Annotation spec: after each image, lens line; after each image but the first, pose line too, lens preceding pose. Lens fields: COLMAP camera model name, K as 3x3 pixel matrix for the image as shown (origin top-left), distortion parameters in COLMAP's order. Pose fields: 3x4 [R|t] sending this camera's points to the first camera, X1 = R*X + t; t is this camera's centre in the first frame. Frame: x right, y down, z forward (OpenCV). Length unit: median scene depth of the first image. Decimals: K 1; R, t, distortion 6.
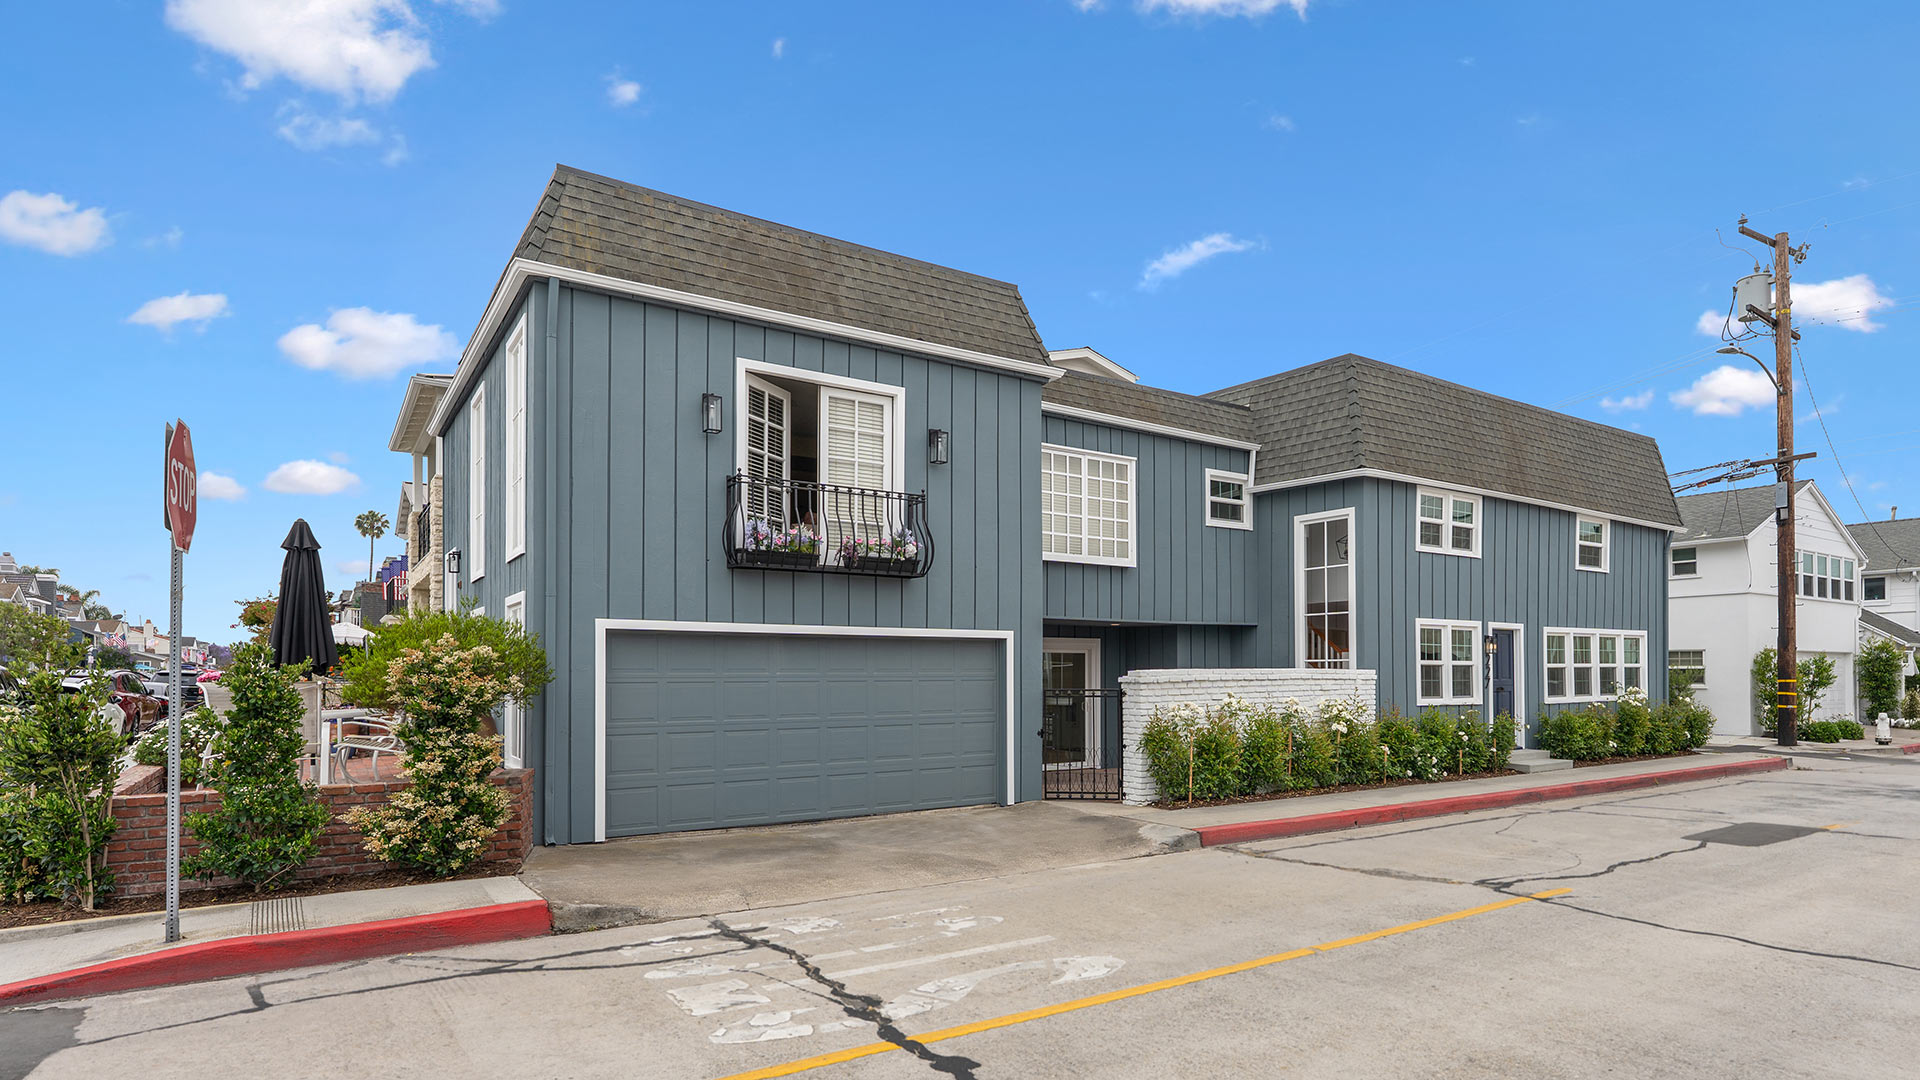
lens RADIAL K [[974.3, 0, 956.9], [0, 974.3, 581.9], [0, 0, 1]] dist [0.000881, 0.000151]
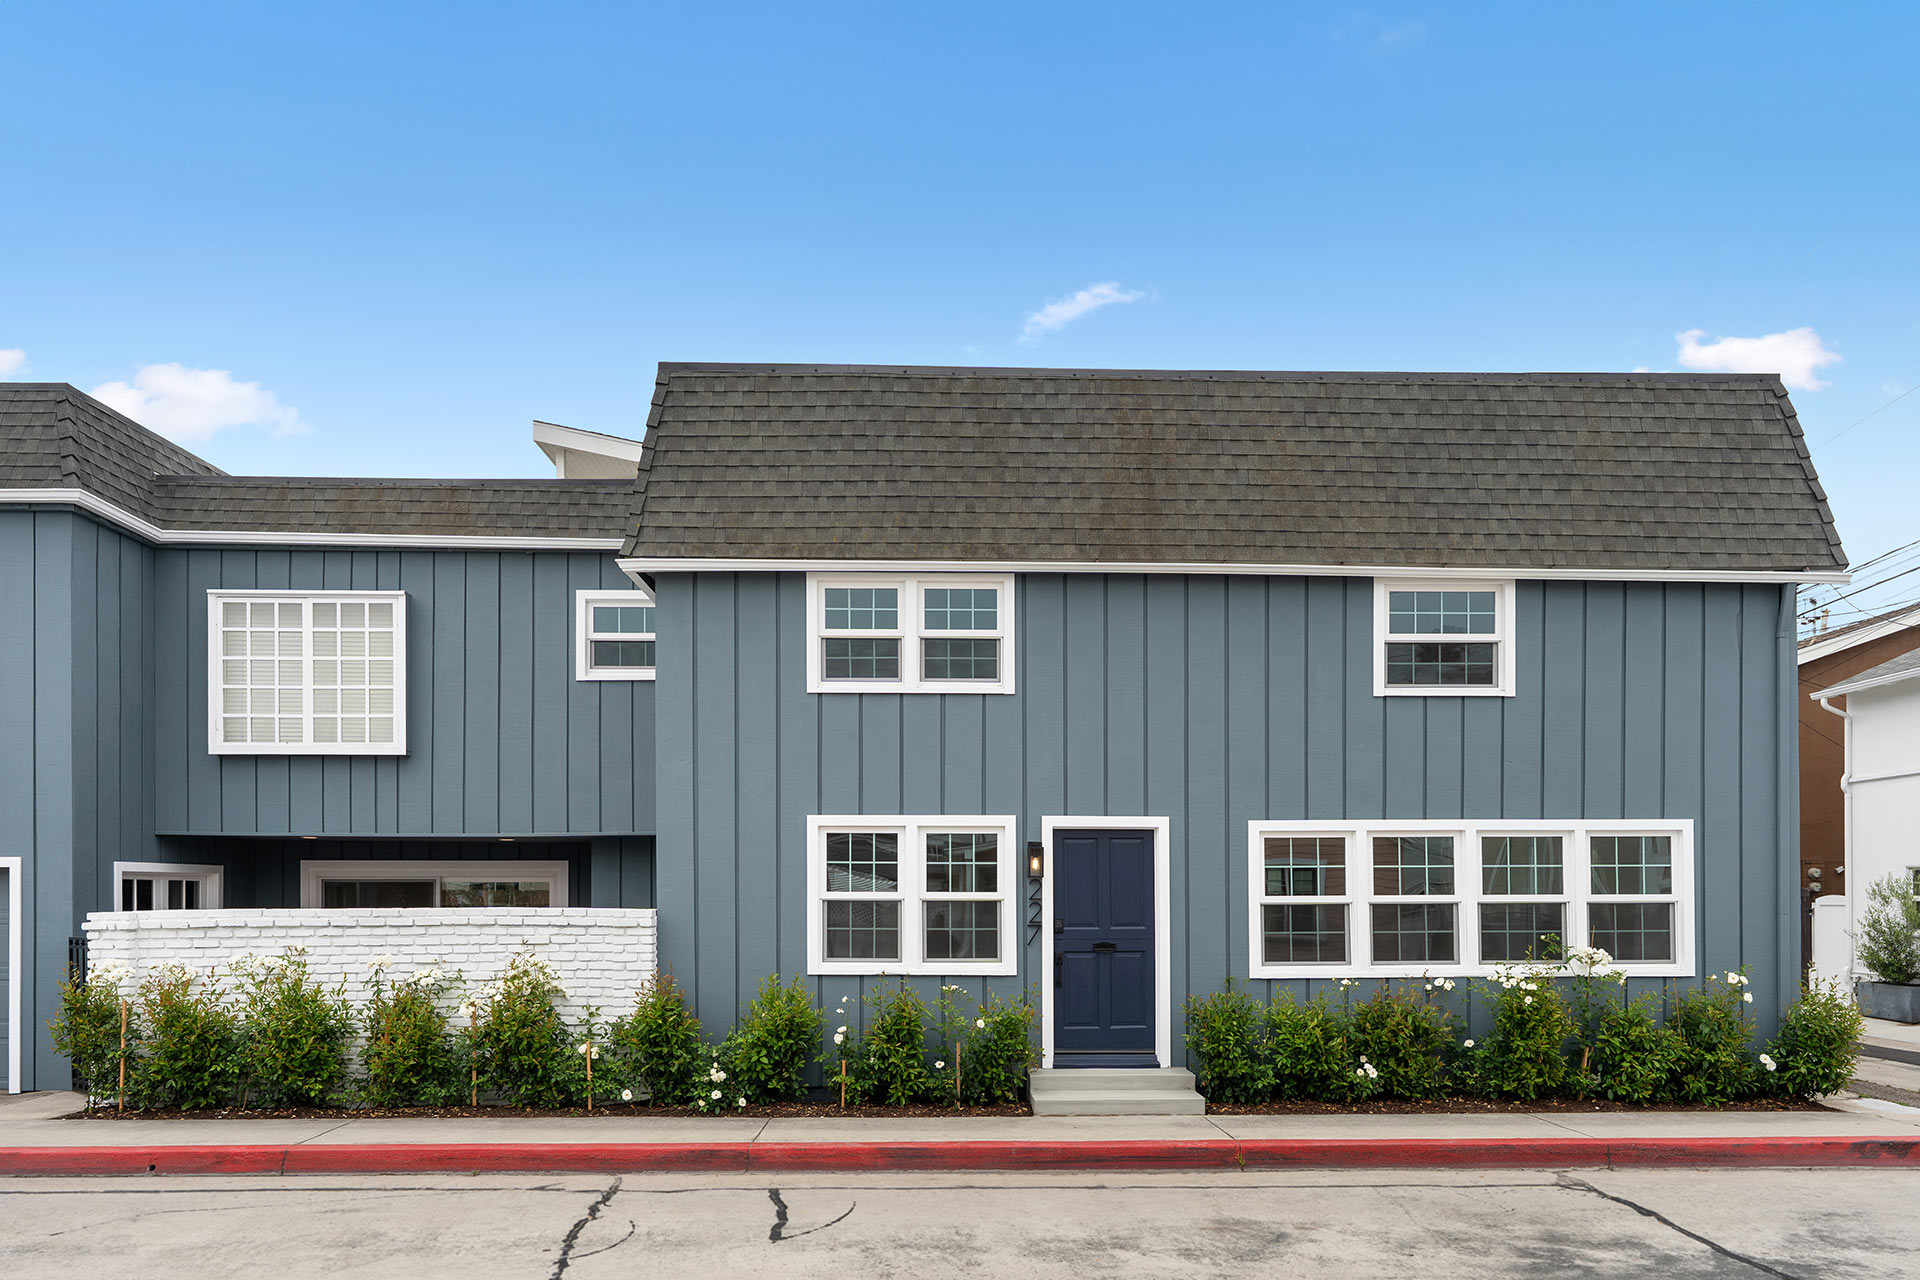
lens RADIAL K [[1326.8, 0, 926.7], [0, 1326.8, 757.1], [0, 0, 1]] dist [-0.003921, 0.000394]
pose [[0.856371, -0.063059, -0.512496, 0.898133], [0.047351, 0.997924, -0.043664, 0.040152], [0.514185, 0.013126, 0.857579, 0.387790]]
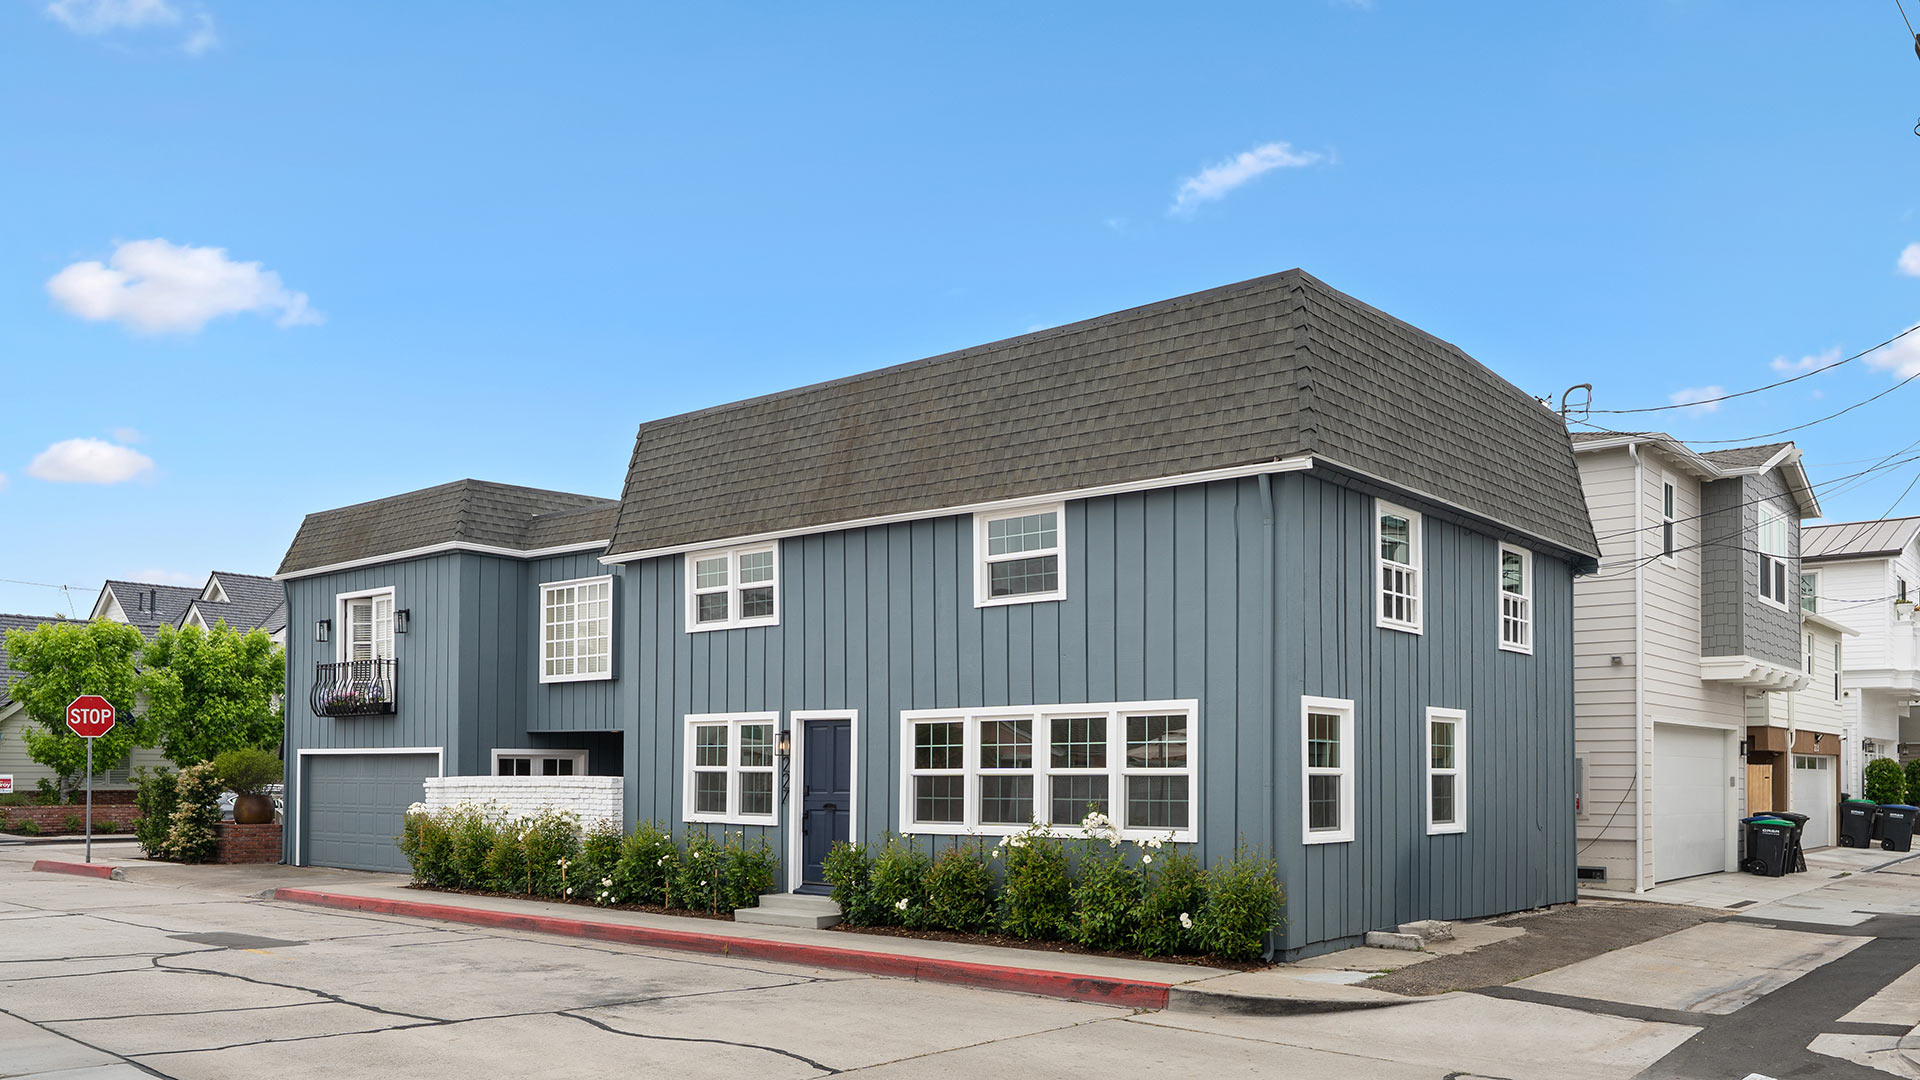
lens RADIAL K [[1473.7, 0, 960.0], [0, 1473.7, 540.0], [0, 0, 1]] dist [0.007270, 0.001238]
pose [[0.296566, -0.157740, -0.941895, 1.708019], [0.071529, 0.987164, -0.142800, 0.084974], [0.952330, -0.025023, 0.304042, 0.831703]]
